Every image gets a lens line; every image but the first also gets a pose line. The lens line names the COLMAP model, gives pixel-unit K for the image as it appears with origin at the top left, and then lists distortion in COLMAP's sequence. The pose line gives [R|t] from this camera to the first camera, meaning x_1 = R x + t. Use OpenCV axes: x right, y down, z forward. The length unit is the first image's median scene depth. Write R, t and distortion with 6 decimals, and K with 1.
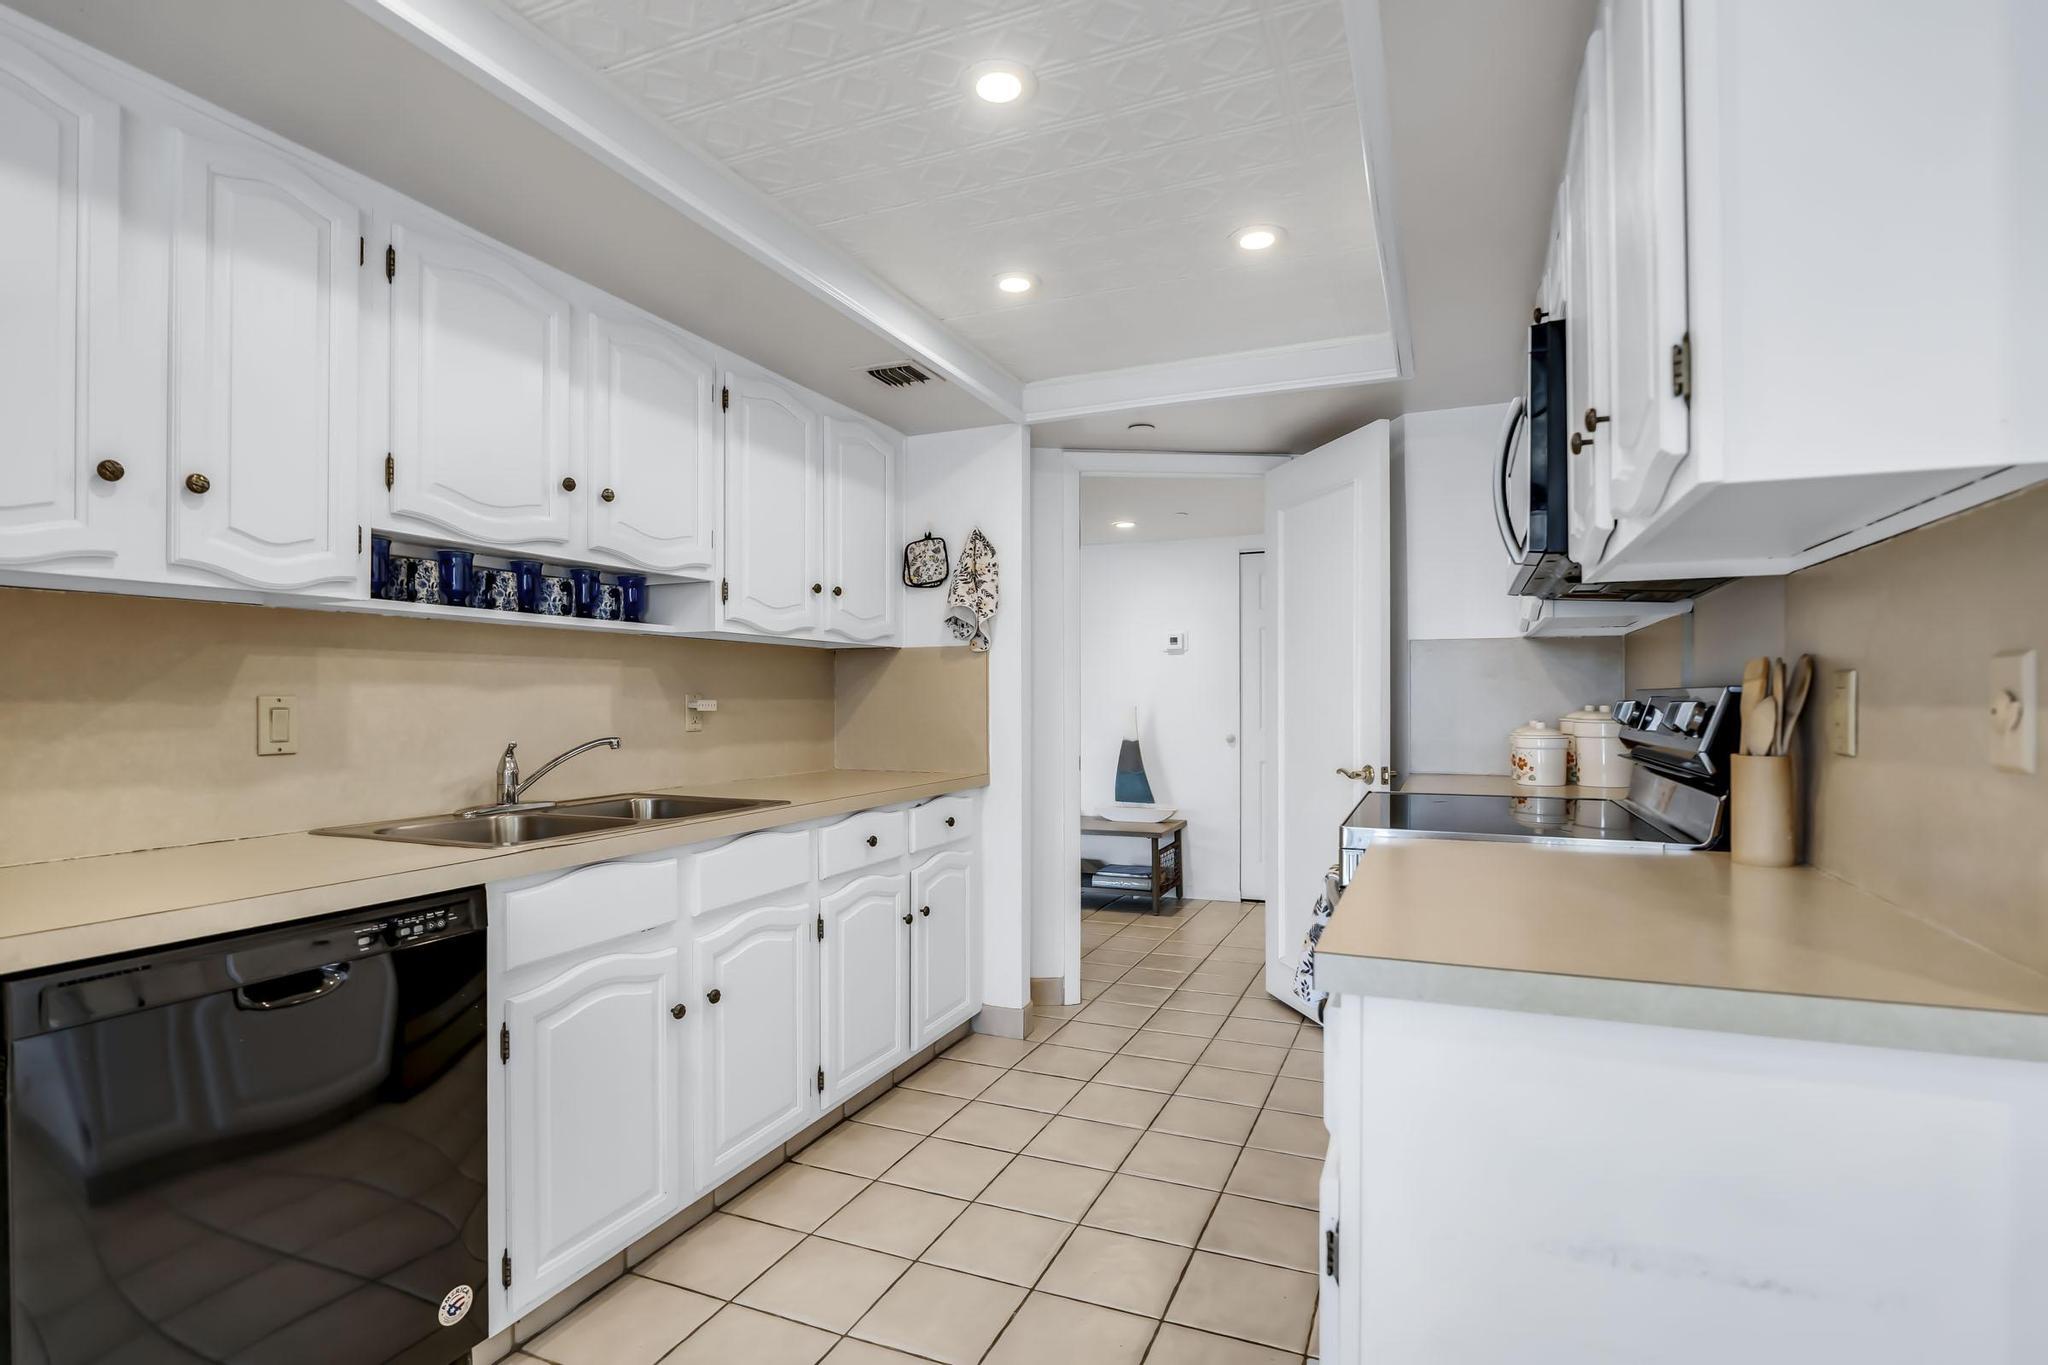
lens RADIAL K [[968.9, 0, 1043.0], [0, 968.9, 684.1], [0, 0, 1]] dist [-0.005969, -0.000232]
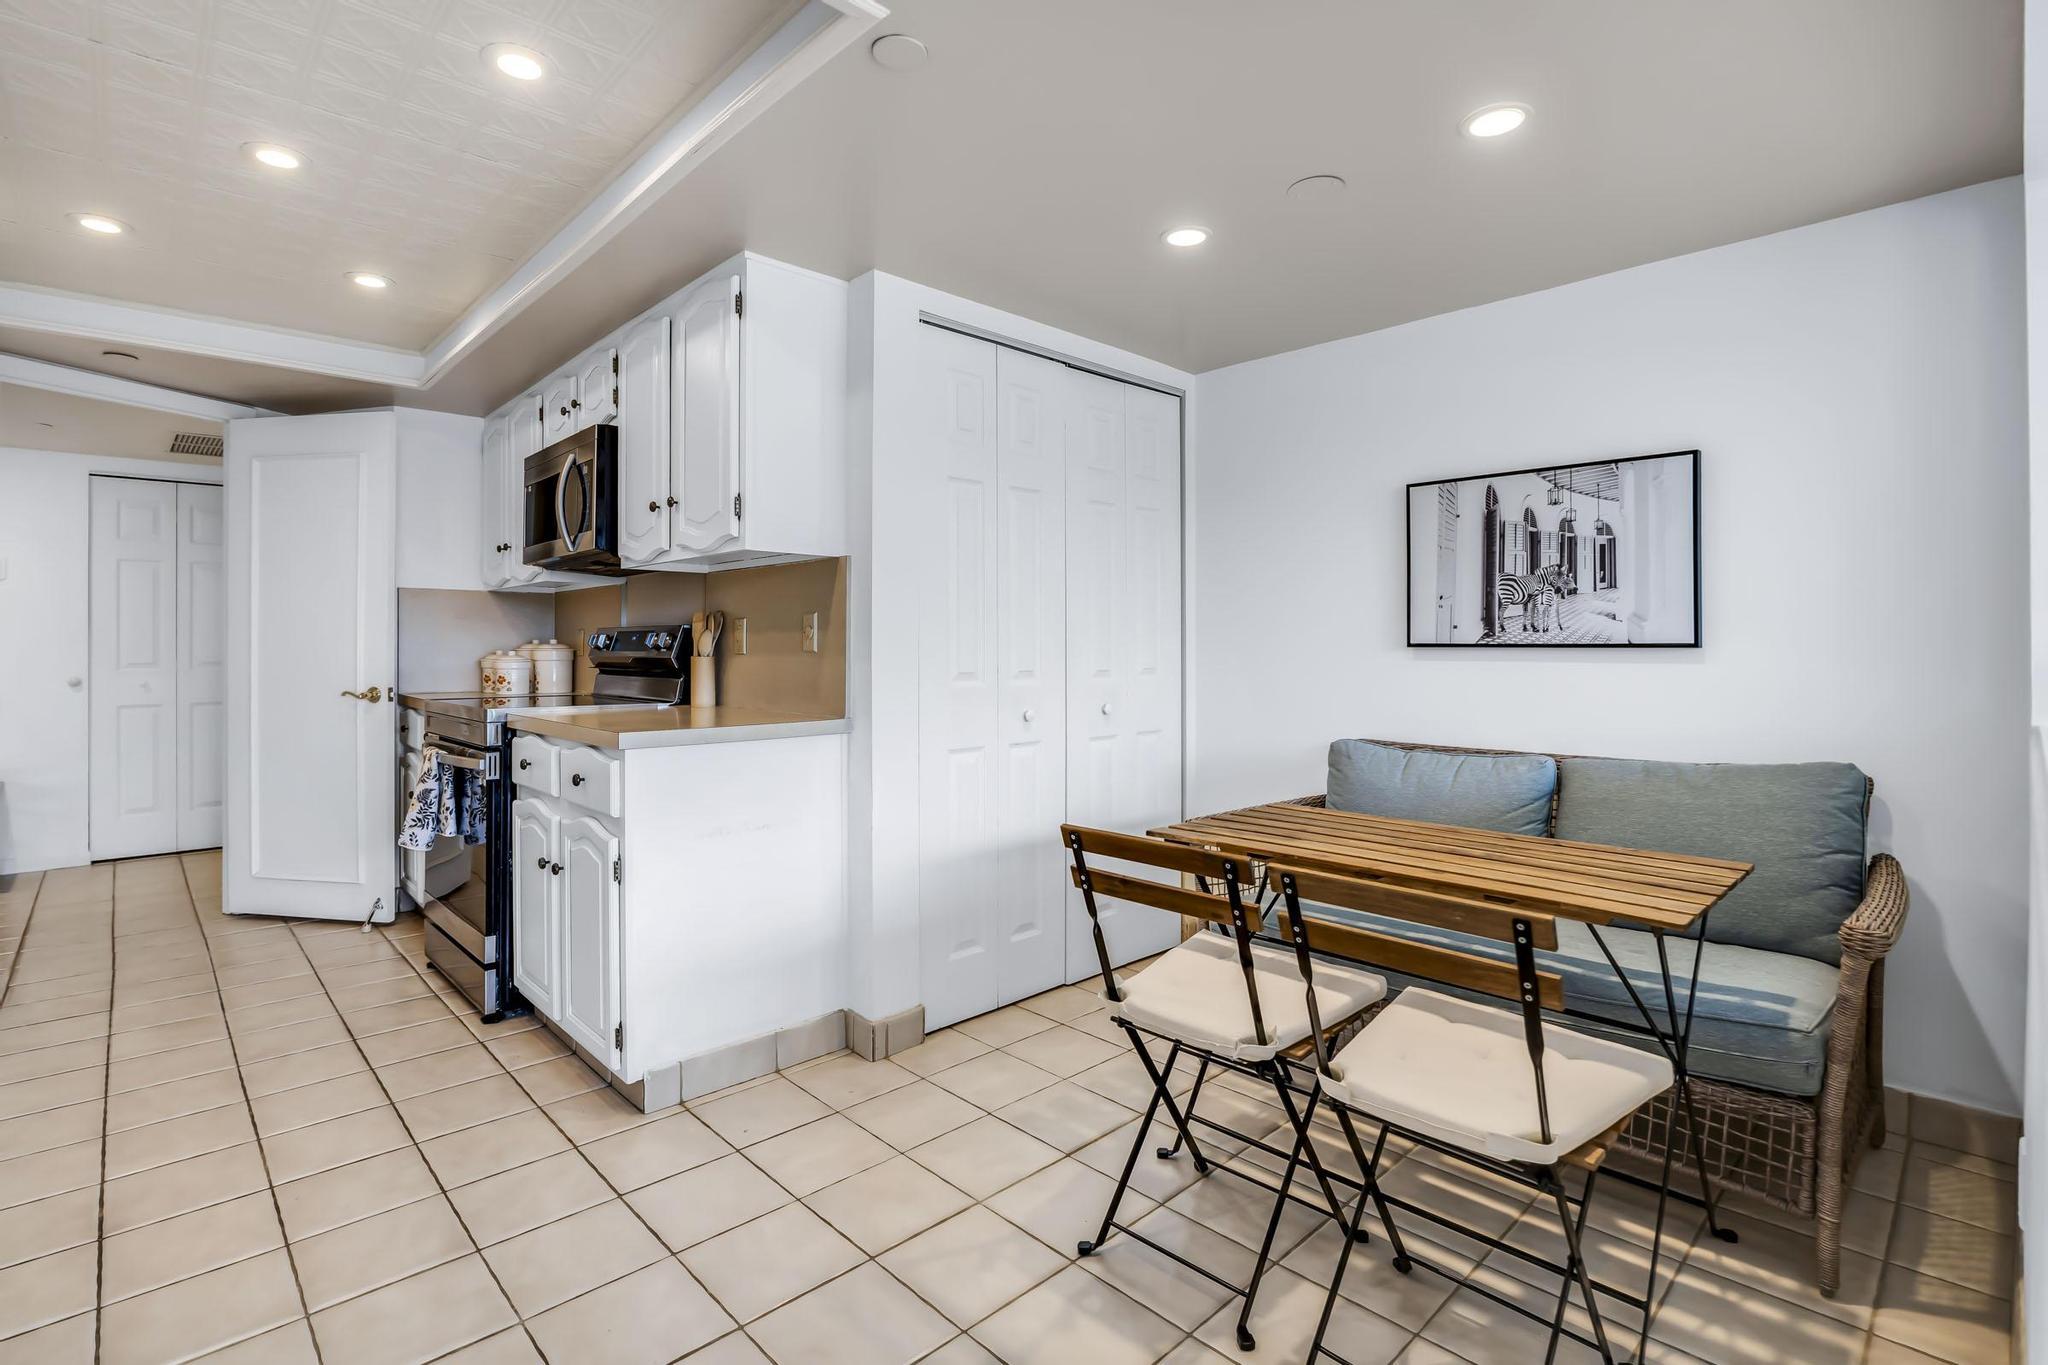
lens RADIAL K [[949.7, 0, 1017.7], [0, 949.7, 640.7], [0, 0, 1]] dist [-0.002953, -0.000086]
pose [[0.393544, 0.005997, 0.919286, -0.538682], [-0.011529, 0.999932, -0.001588, 0.018962], [-0.919233, -0.009974, 0.393587, -0.280776]]
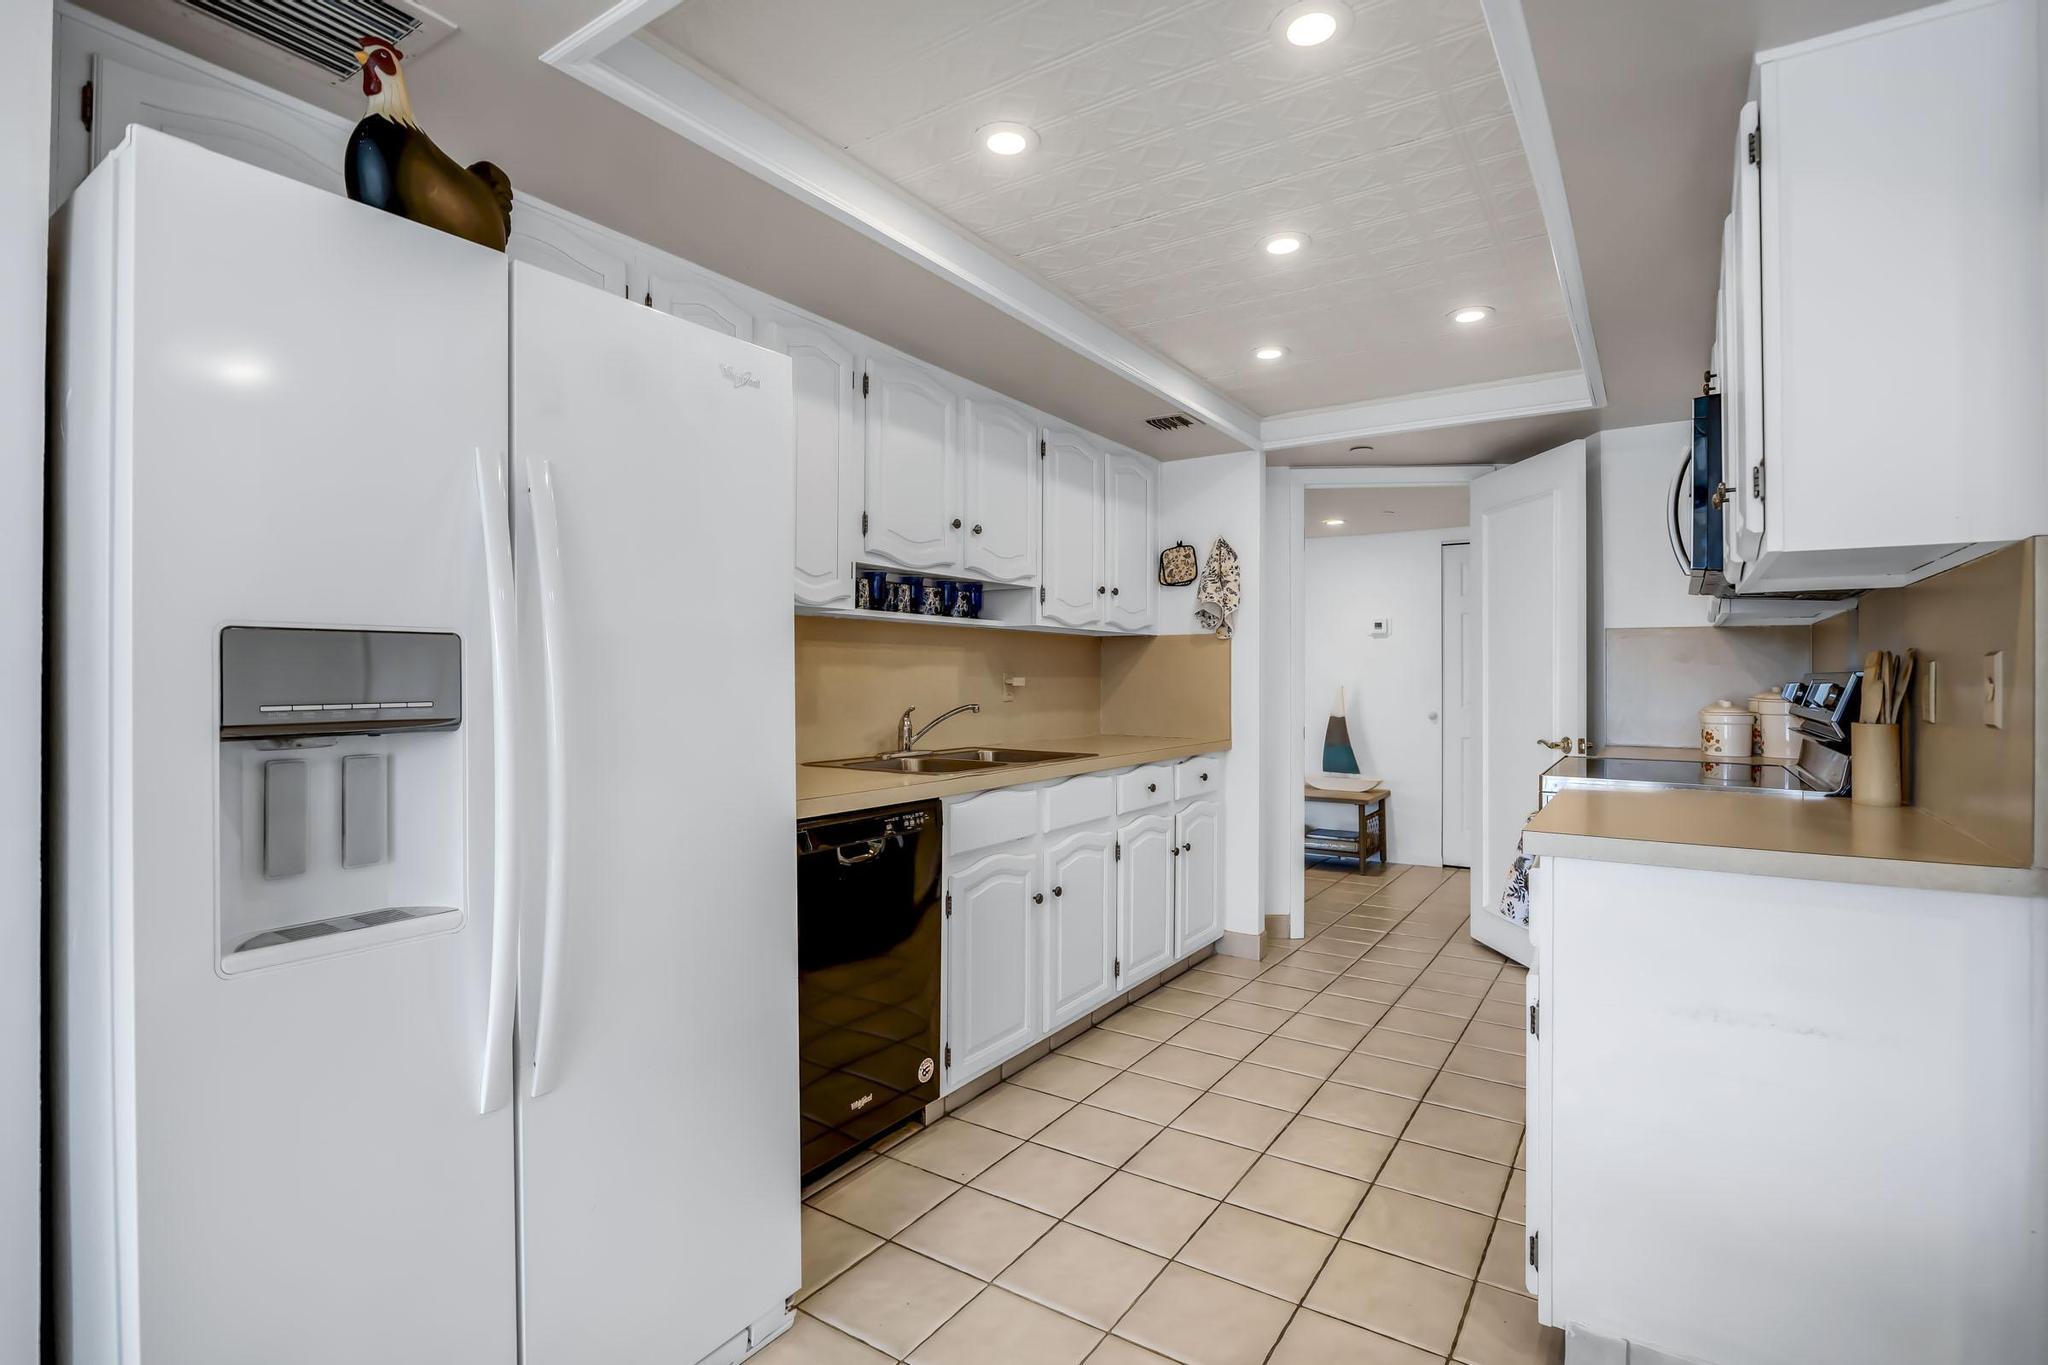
lens RADIAL K [[967.5, 0, 1059.4], [0, 967.5, 656.4], [0, 0, 1]] dist [-0.002544, 0.000102]
pose [[0.986389, 0.002805, -0.164404, -0.087440], [-0.003935, 0.999971, -0.006550, -0.003702], [0.164381, 0.007108, 0.986371, -0.290251]]
